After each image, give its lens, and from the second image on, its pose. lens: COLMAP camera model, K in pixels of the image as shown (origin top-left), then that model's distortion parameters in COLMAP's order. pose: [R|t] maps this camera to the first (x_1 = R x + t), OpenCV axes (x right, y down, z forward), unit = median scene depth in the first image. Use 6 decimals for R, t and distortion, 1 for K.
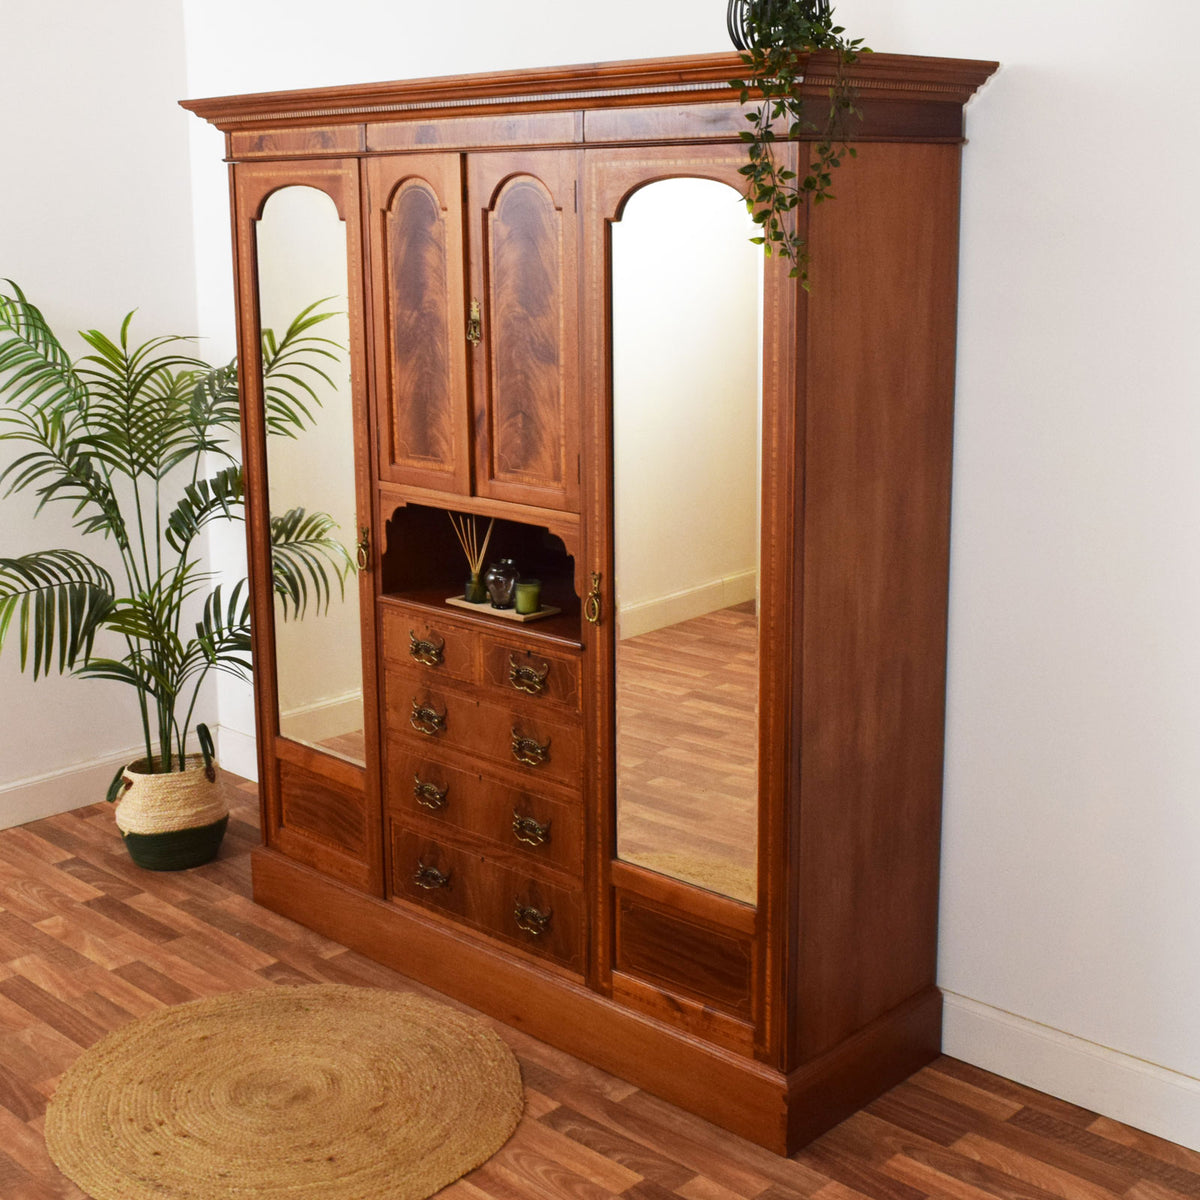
lens RADIAL K [[1736.7, 0, 534.4], [0, 1736.7, 528.3], [0, 0, 1]] dist [0.000536, -0.069624]
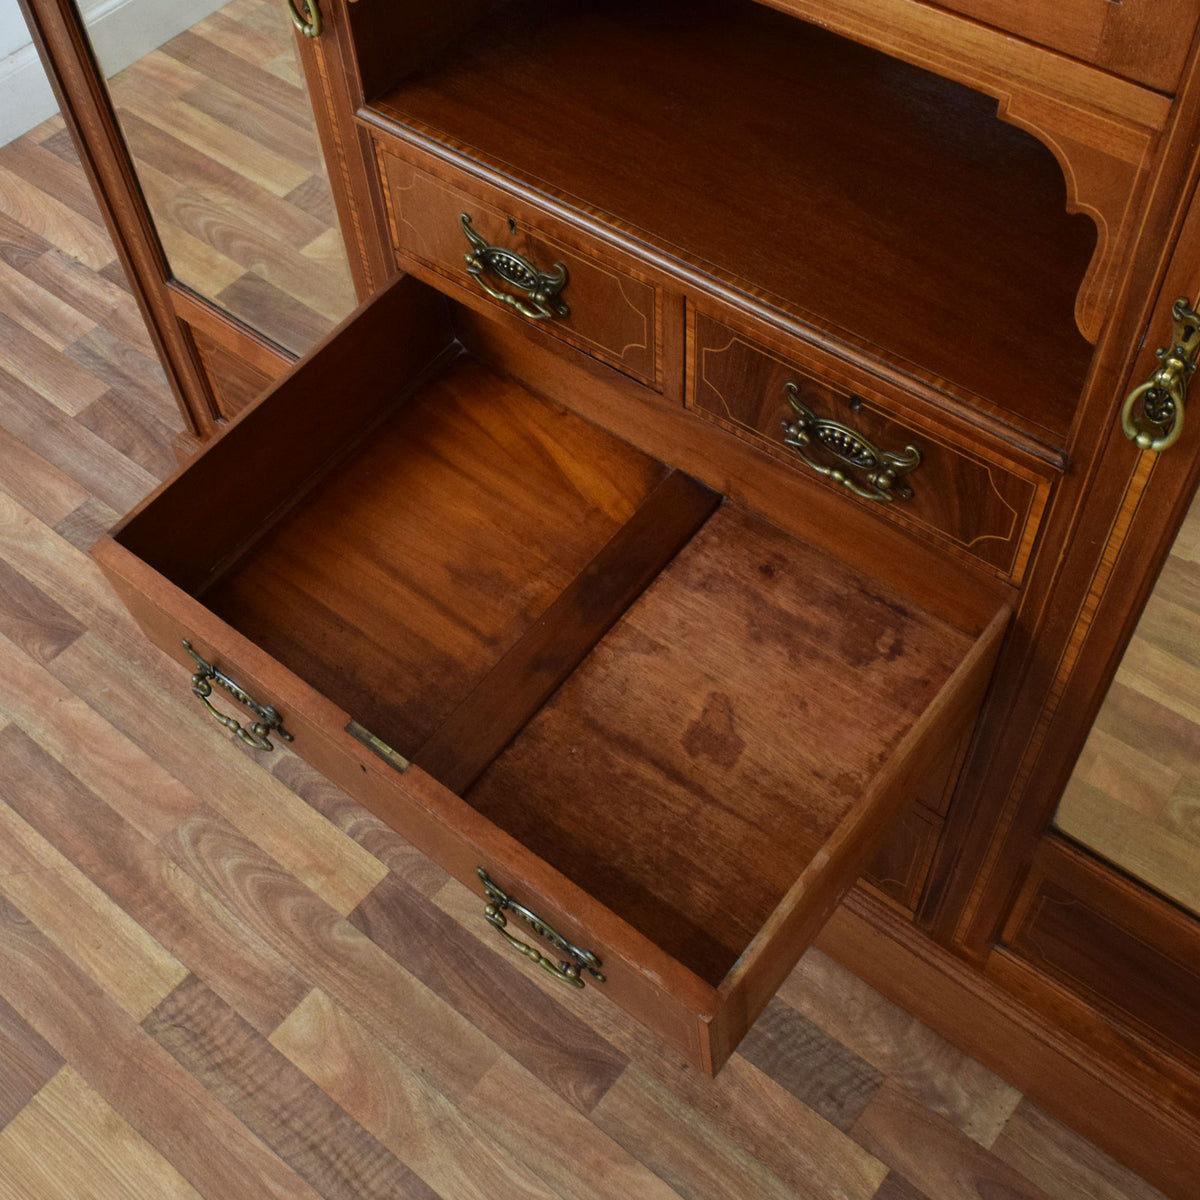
lens RADIAL K [[1455.1, 0, 599.2], [0, 1455.1, 553.0], [0, 0, 1]] dist [-0.022454, 0.014969]
pose [[0.993583, -0.102499, 0.047825, -0.067710], [0.045524, 0.749464, 0.660478, -0.093264], [-0.103541, -0.654063, 0.749321, 0.747367]]
